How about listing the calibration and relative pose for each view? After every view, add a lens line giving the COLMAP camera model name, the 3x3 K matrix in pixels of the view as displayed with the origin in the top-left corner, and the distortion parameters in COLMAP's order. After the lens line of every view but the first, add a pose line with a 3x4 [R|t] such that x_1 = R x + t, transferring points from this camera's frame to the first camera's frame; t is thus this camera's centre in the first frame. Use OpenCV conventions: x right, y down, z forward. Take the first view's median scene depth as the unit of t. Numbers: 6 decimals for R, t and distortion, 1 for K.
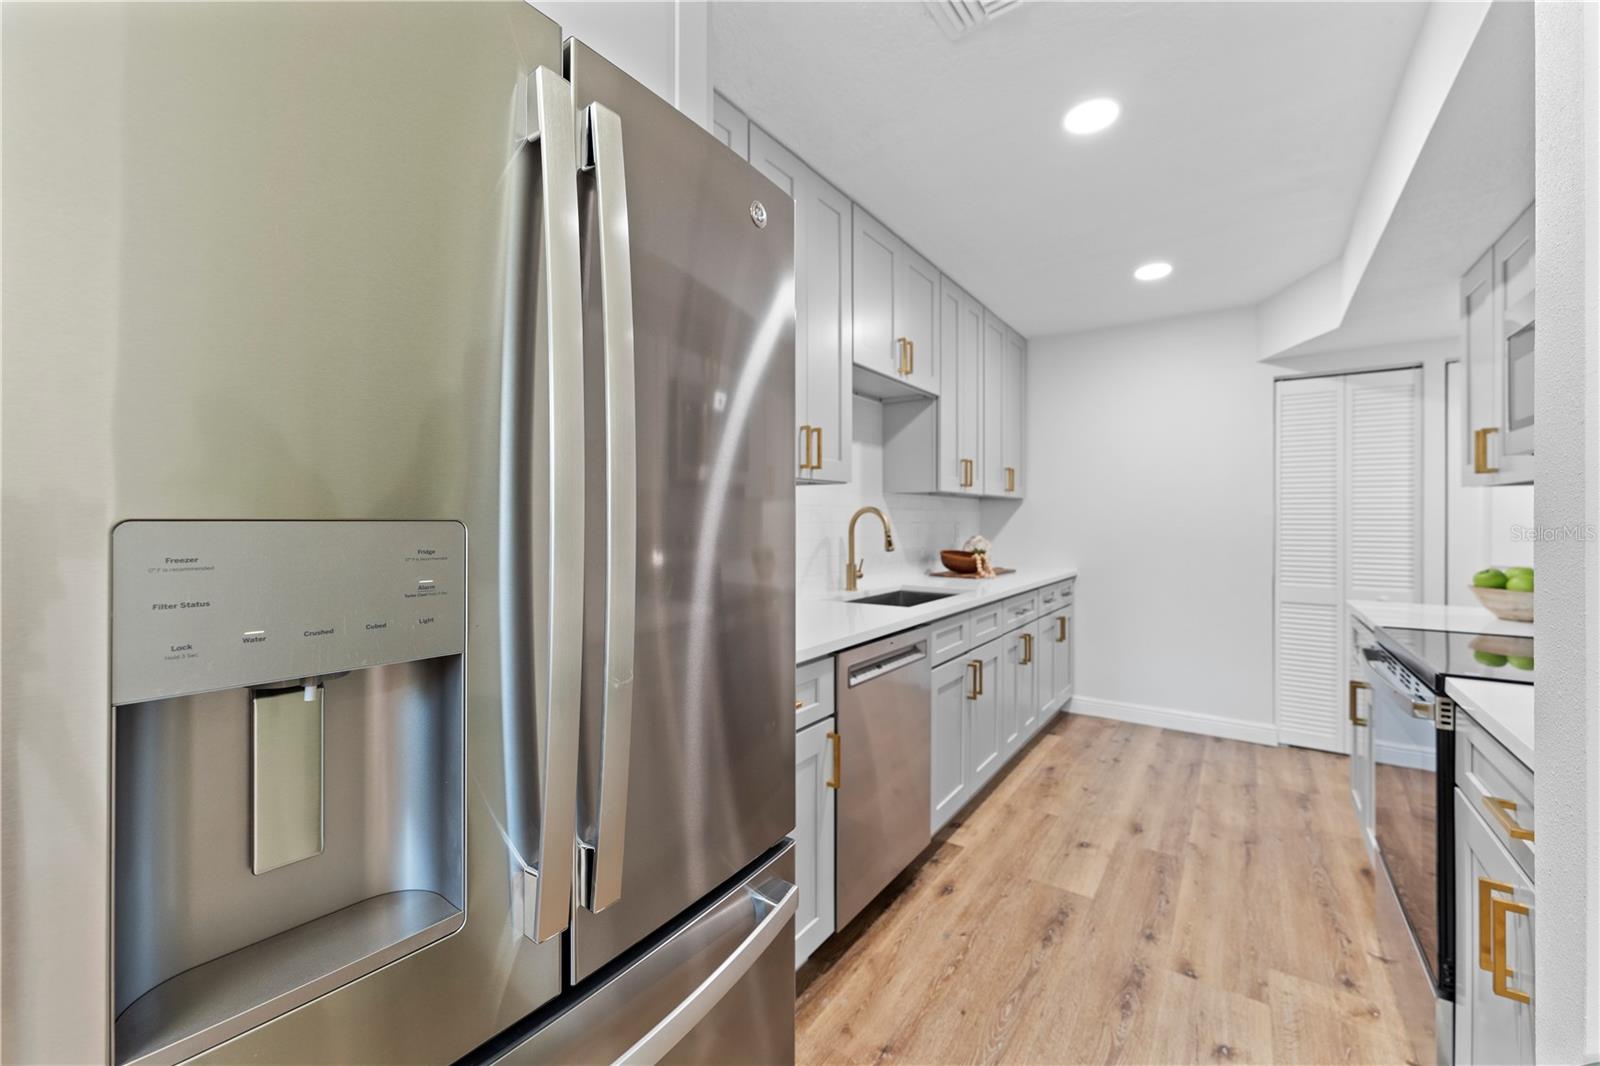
lens RADIAL K [[642.6, 0, 800.0], [0, 642.6, 533.0], [0, 0, 1]] dist [-0.000247, 0.000010]
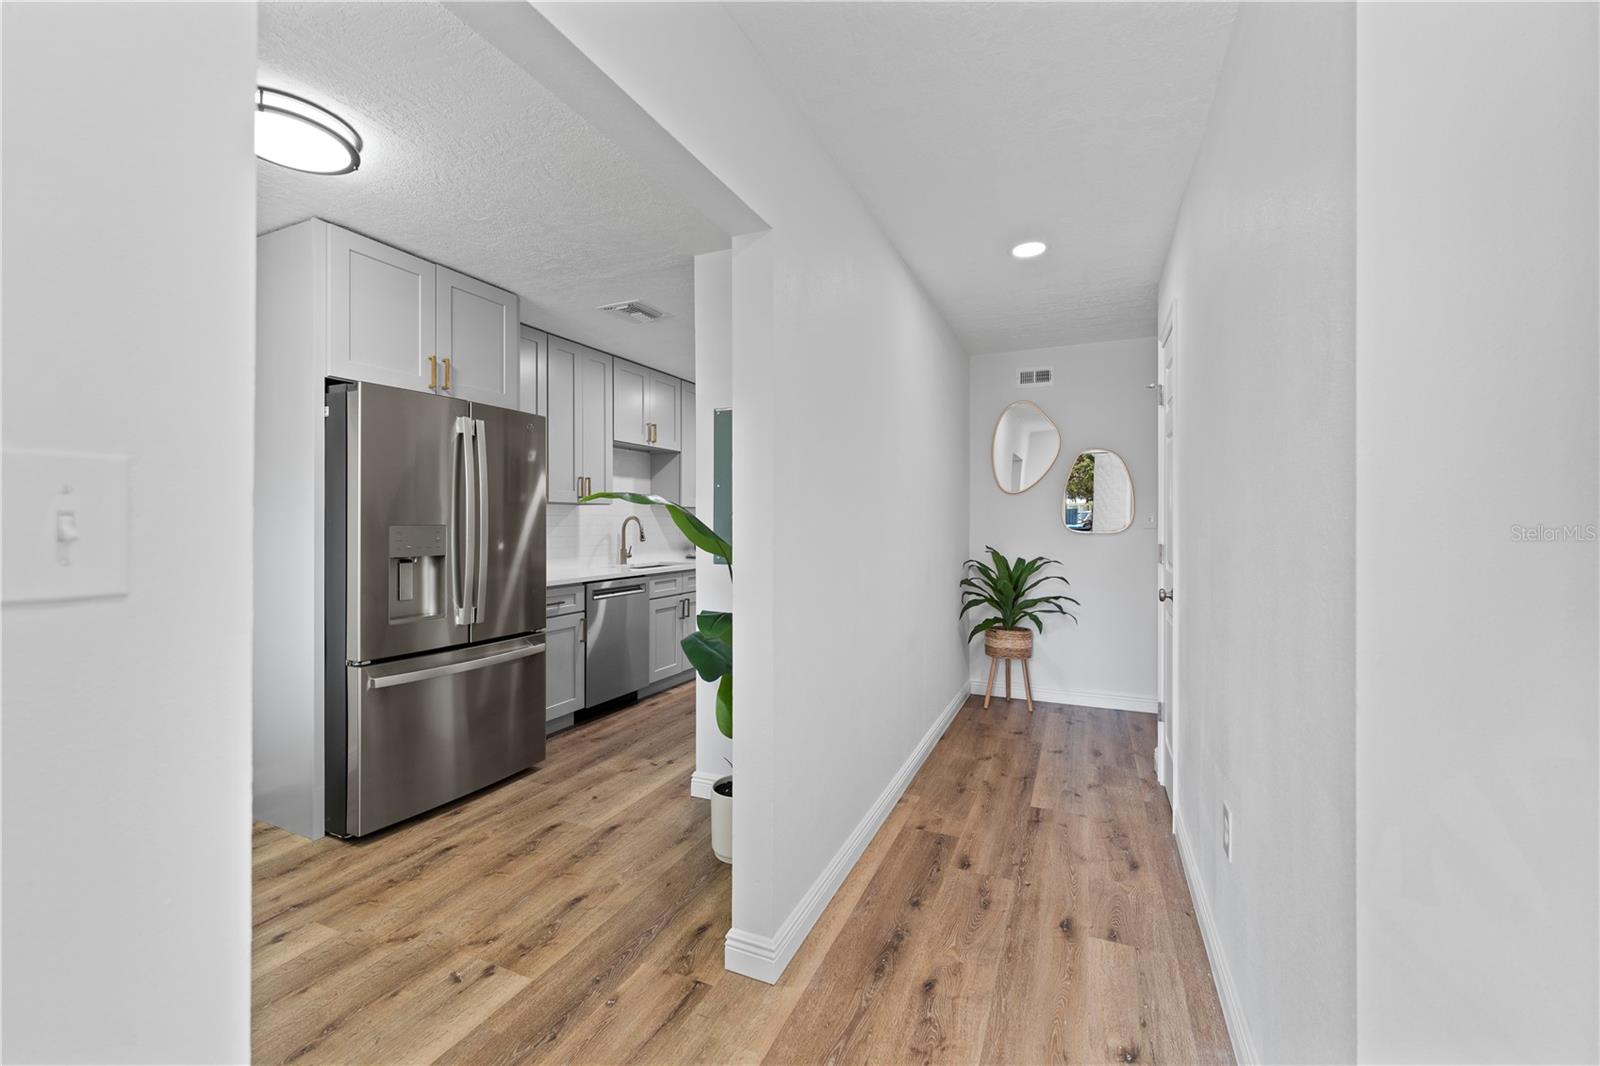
lens RADIAL K [[642.6, 0, 800.0], [0, 642.6, 533.0], [0, 0, 1]] dist [-0.000247, 0.000010]
pose [[0.980929, -0.000154, 0.194365, 0.264891], [0.000956, 0.999991, -0.004029, 0.015694], [-0.194362, 0.004138, 0.980921, -1.003795]]
